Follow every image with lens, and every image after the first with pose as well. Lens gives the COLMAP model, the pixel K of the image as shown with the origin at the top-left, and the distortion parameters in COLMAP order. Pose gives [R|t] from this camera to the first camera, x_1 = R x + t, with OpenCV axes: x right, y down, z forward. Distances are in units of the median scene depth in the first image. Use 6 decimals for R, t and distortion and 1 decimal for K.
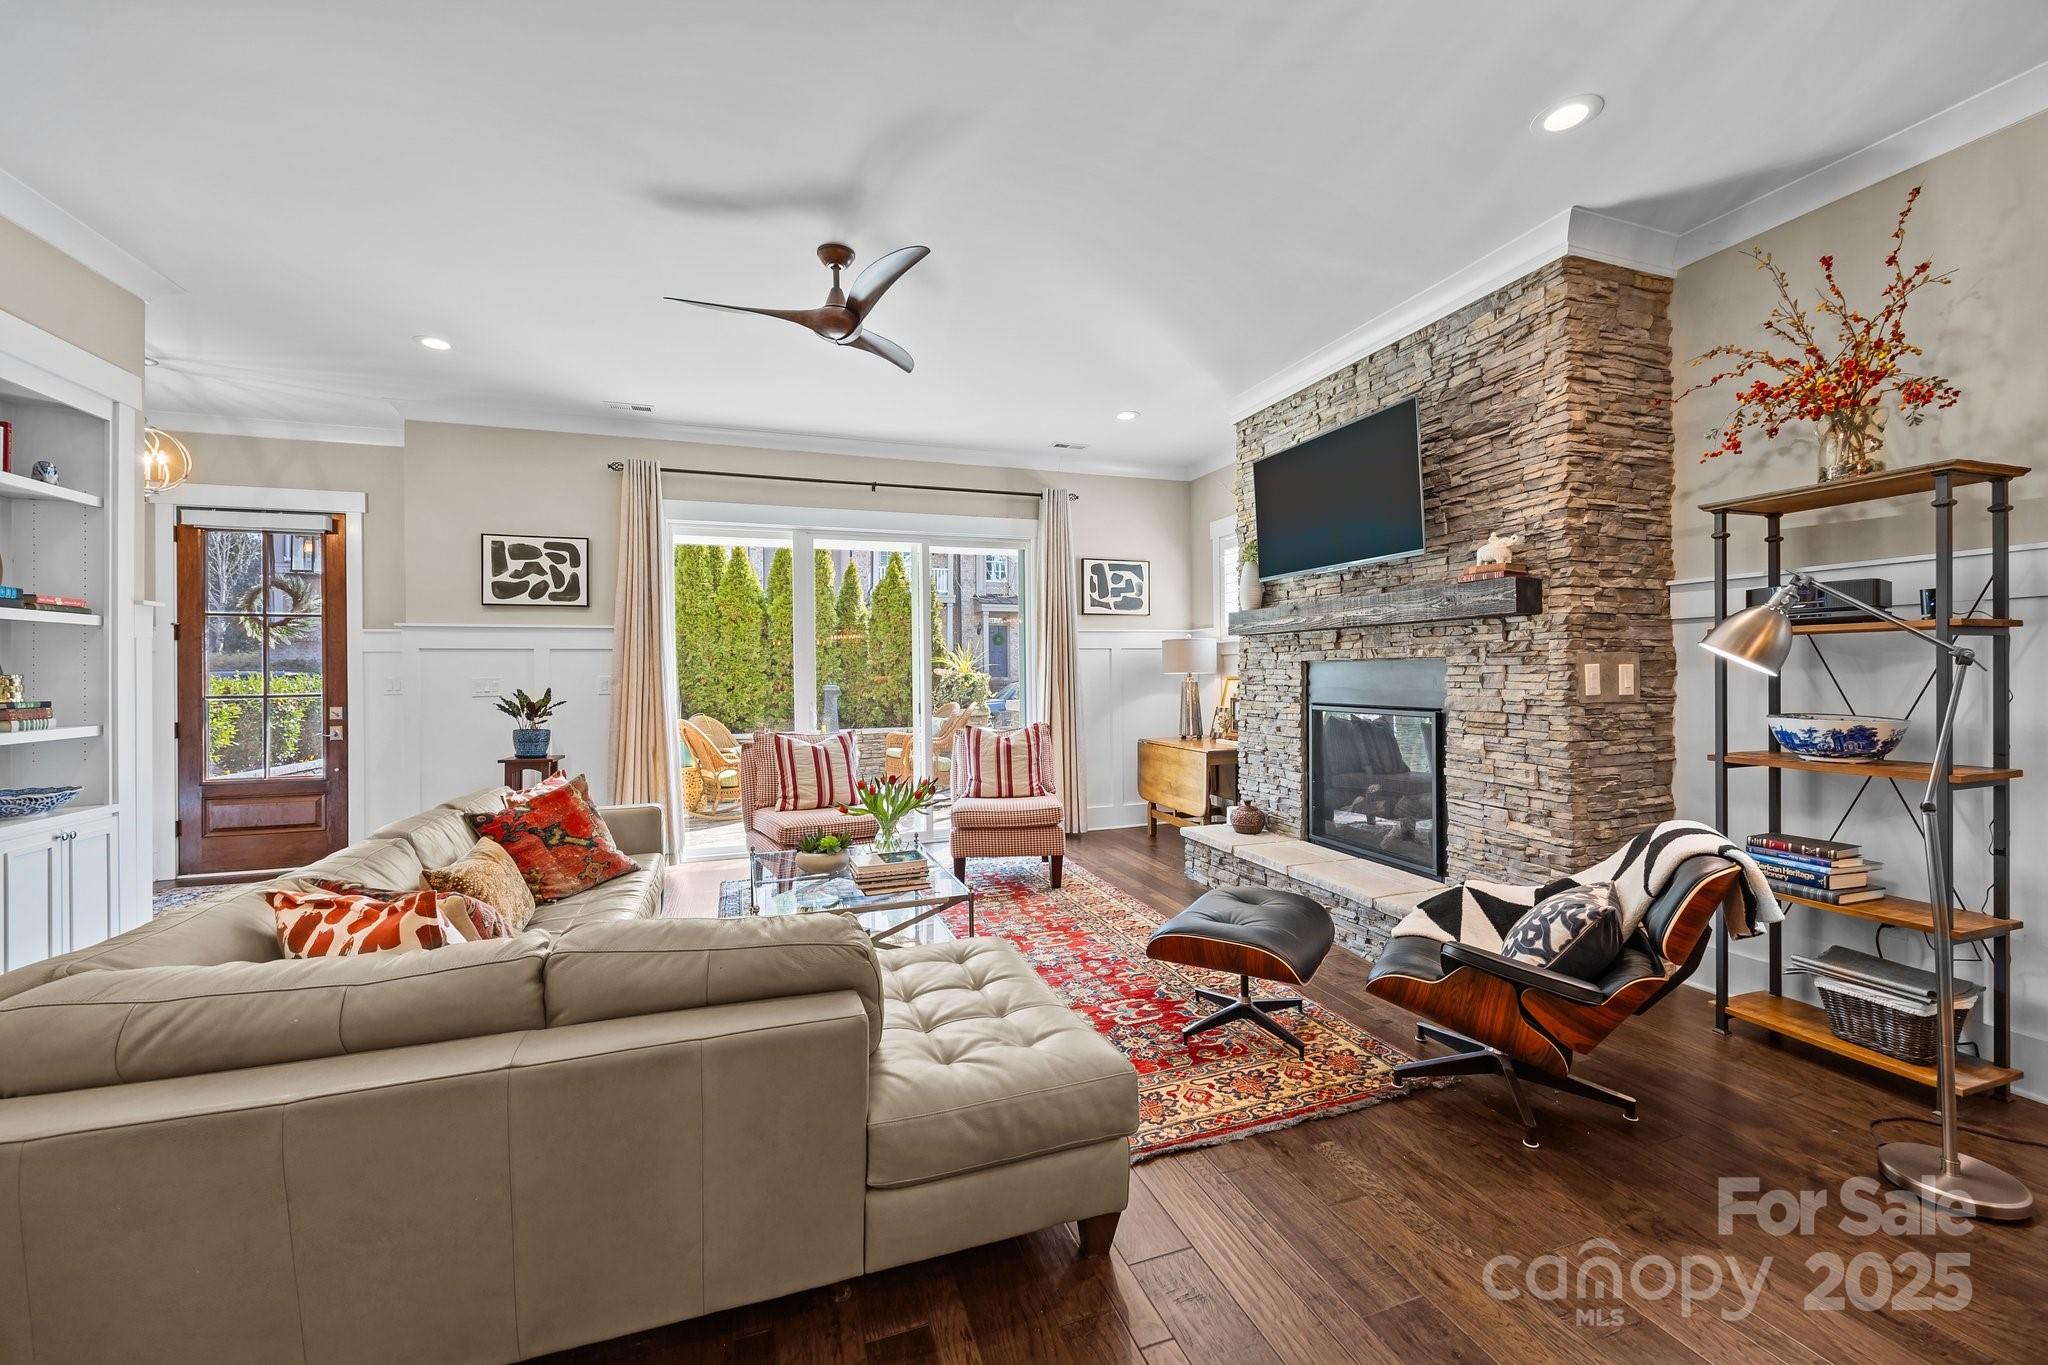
lens RADIAL K [[785.5, 0, 1029.7], [0, 785.5, 672.1], [0, 0, 1]] dist [-0.000695, -0.000301]
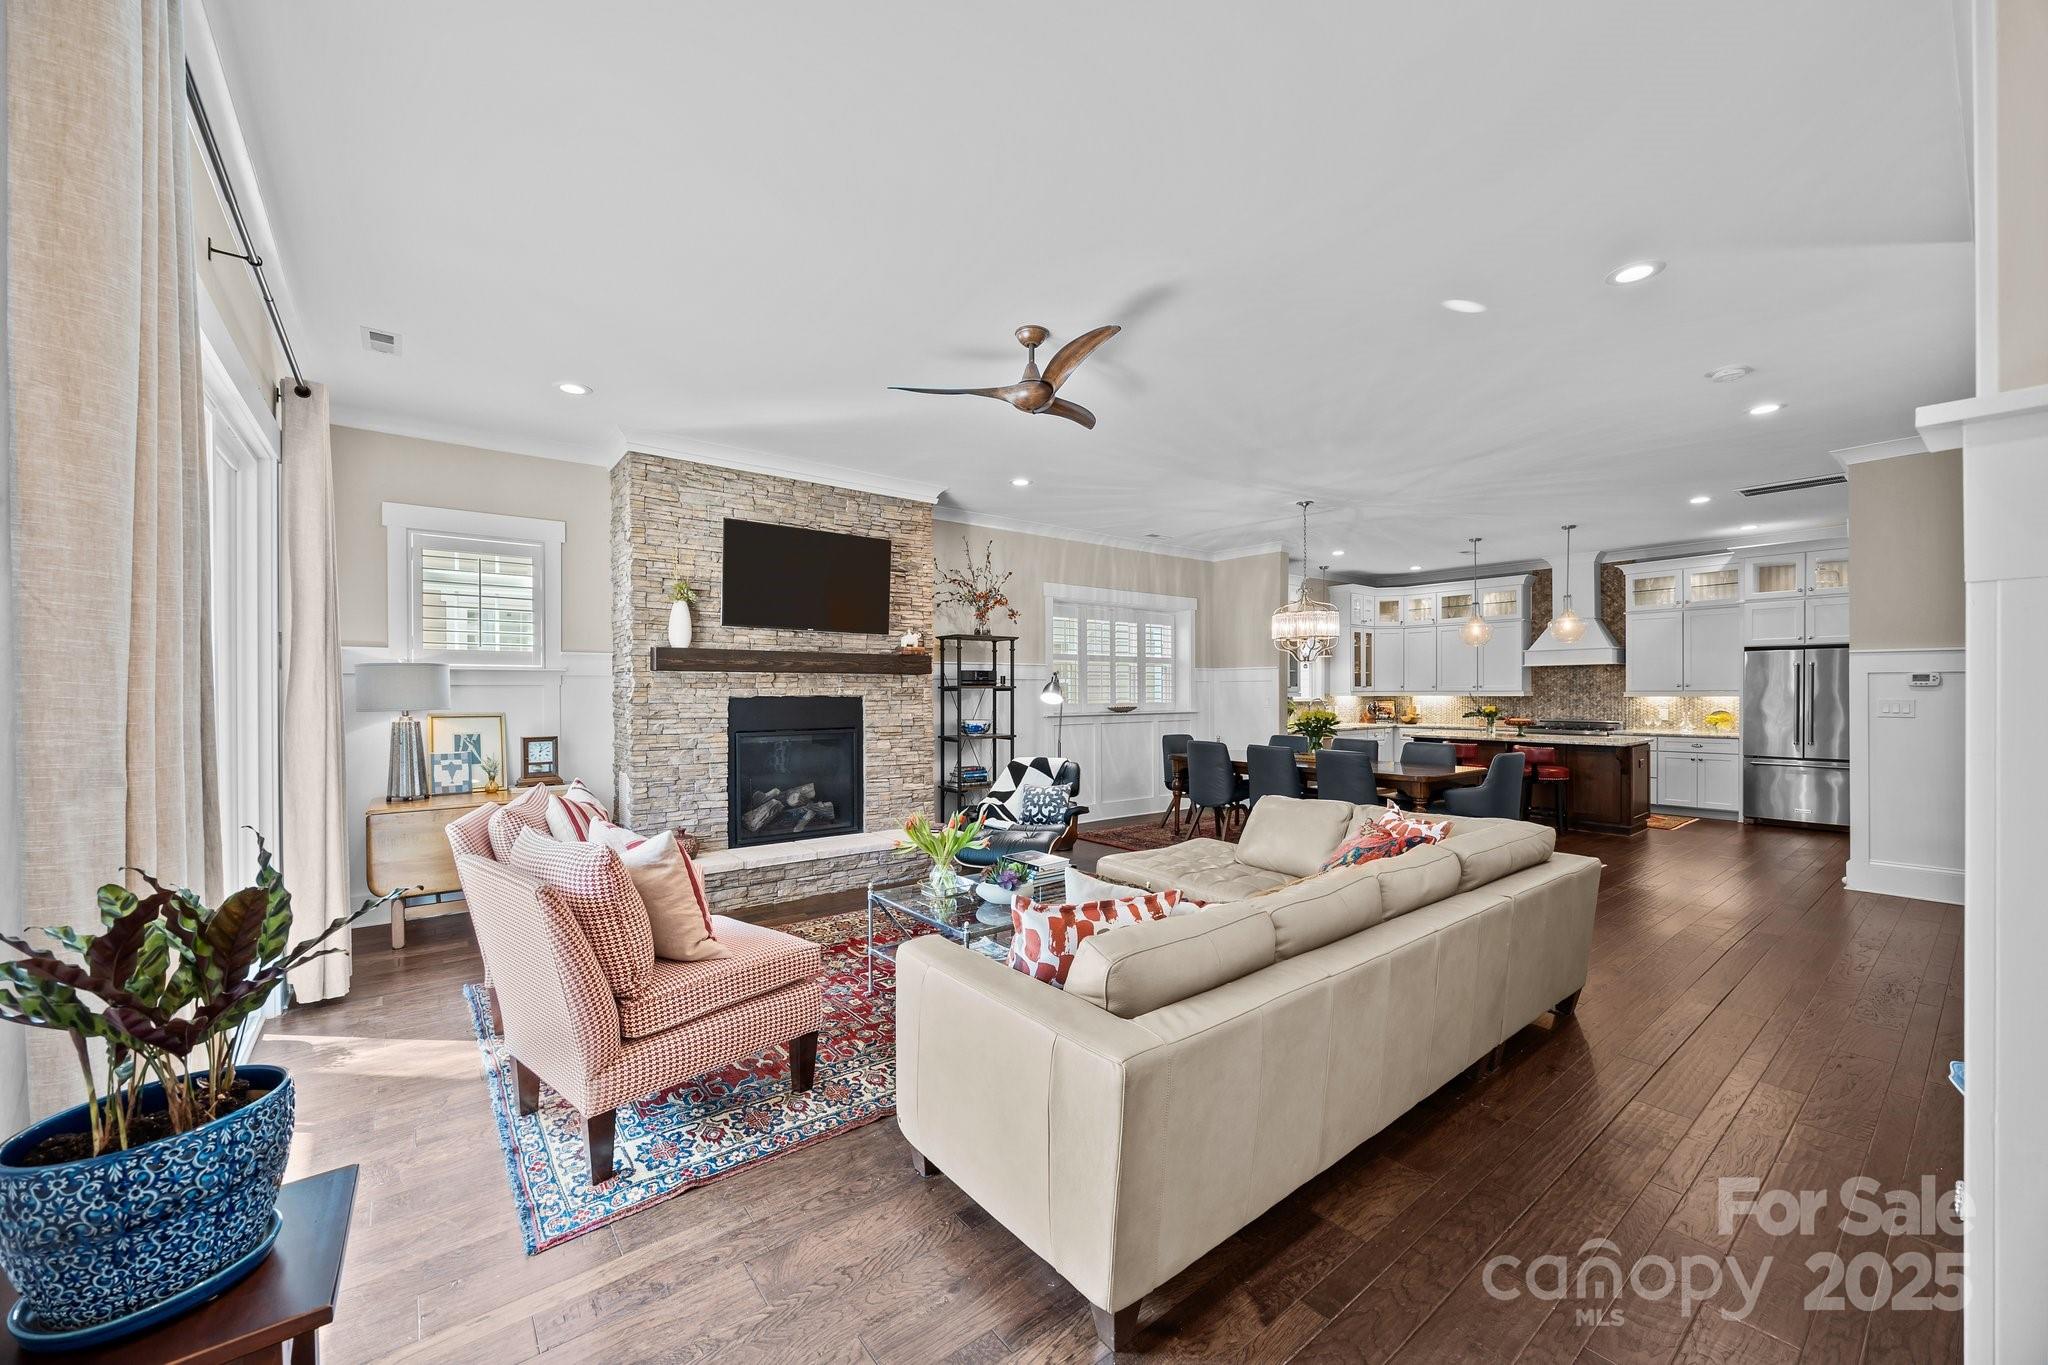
lens RADIAL K [[785.5, 0, 1025.8], [0, 785.5, 698.1], [0, 0, 1]] dist [-0.000695, -0.000301]
pose [[-0.319736, 0.002772, 0.947503, -1.234283], [0.006972, 0.999976, -0.000572, -0.010594], [-0.947481, 0.006423, -0.319748, 1.295135]]
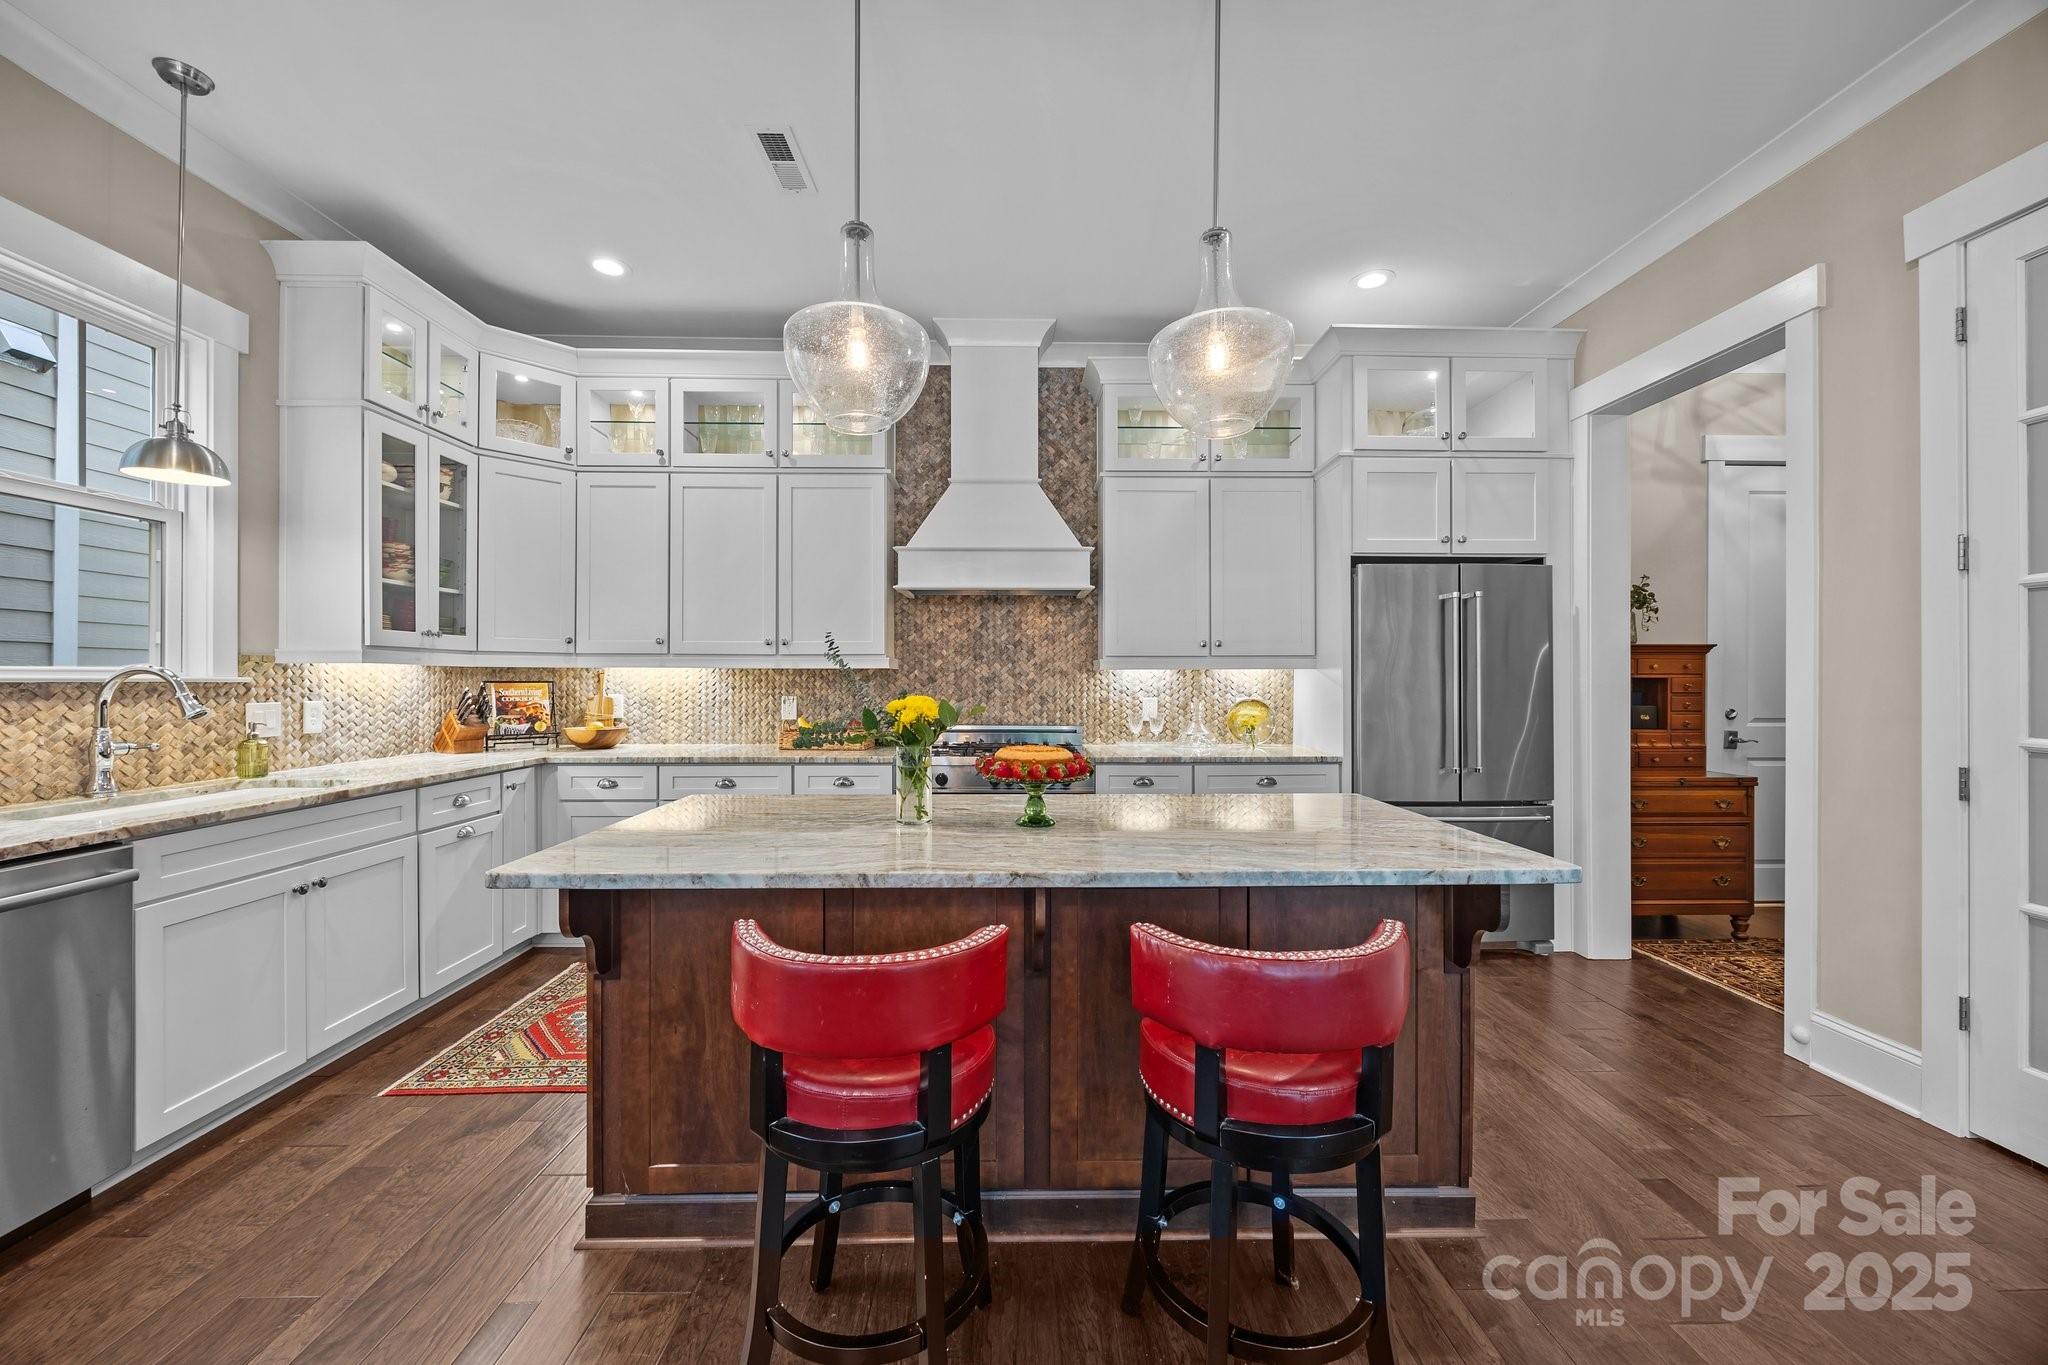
lens RADIAL K [[785.5, 0, 1028.3], [0, 785.5, 677.2], [0, 0, 1]] dist [-0.000695, -0.000301]
pose [[-0.949586, 0.007999, 0.313404, 0.407967], [0.006827, 0.999965, -0.004835, 0.013320], [-0.313432, -0.002452, -0.949608, -0.393613]]
